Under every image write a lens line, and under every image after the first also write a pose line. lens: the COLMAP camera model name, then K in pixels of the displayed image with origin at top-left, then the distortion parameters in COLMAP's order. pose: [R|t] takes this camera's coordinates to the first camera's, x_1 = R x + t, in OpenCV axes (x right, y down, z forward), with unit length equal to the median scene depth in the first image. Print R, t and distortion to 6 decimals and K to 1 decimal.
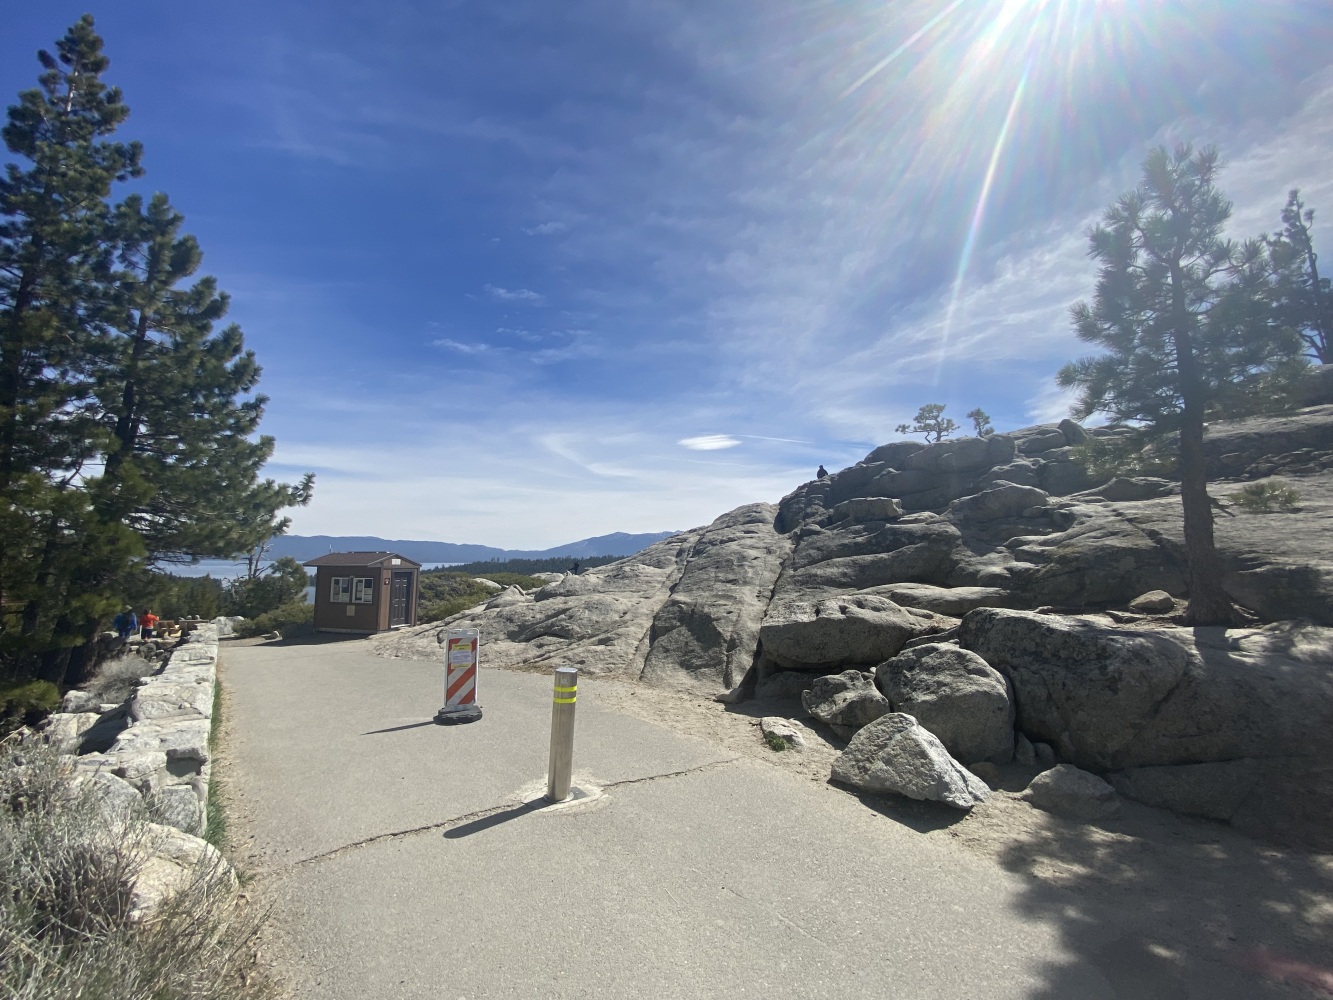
lens RADIAL K [[546.8, 0, 666.5], [0, 546.8, 500.0], [0, 0, 1]] dist [0.013998, -0.018409]
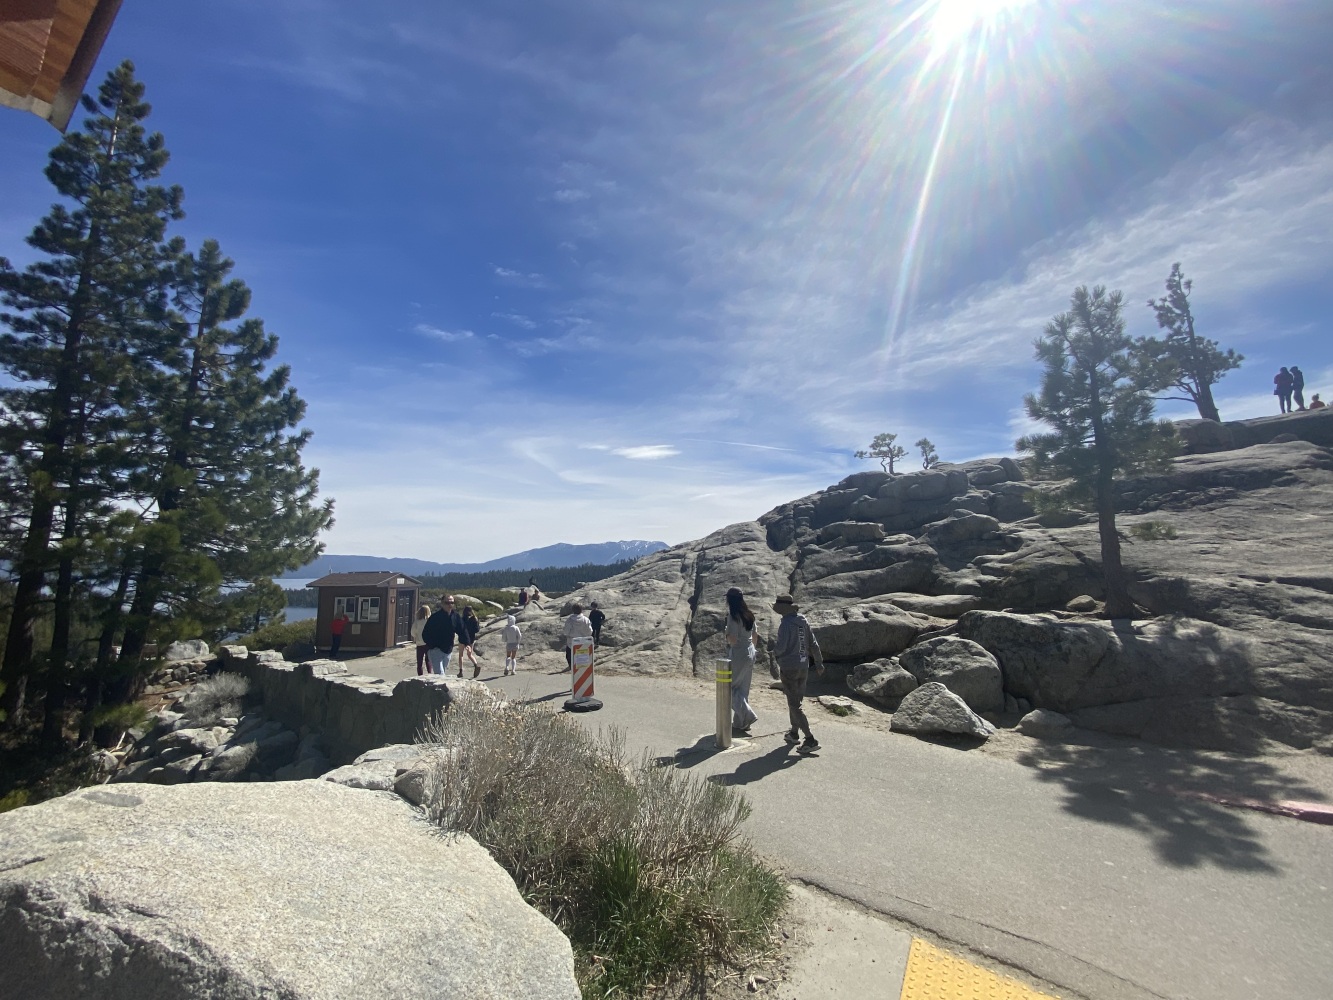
lens RADIAL K [[546.8, 0, 666.5], [0, 546.8, 500.0], [0, 0, 1]] dist [0.013998, -0.018409]
pose [[0.994261, -0.004796, 0.106878, -0.254871], [0.006691, 0.999827, -0.017382, -0.049463], [-0.106776, 0.017998, 0.994120, -0.234130]]
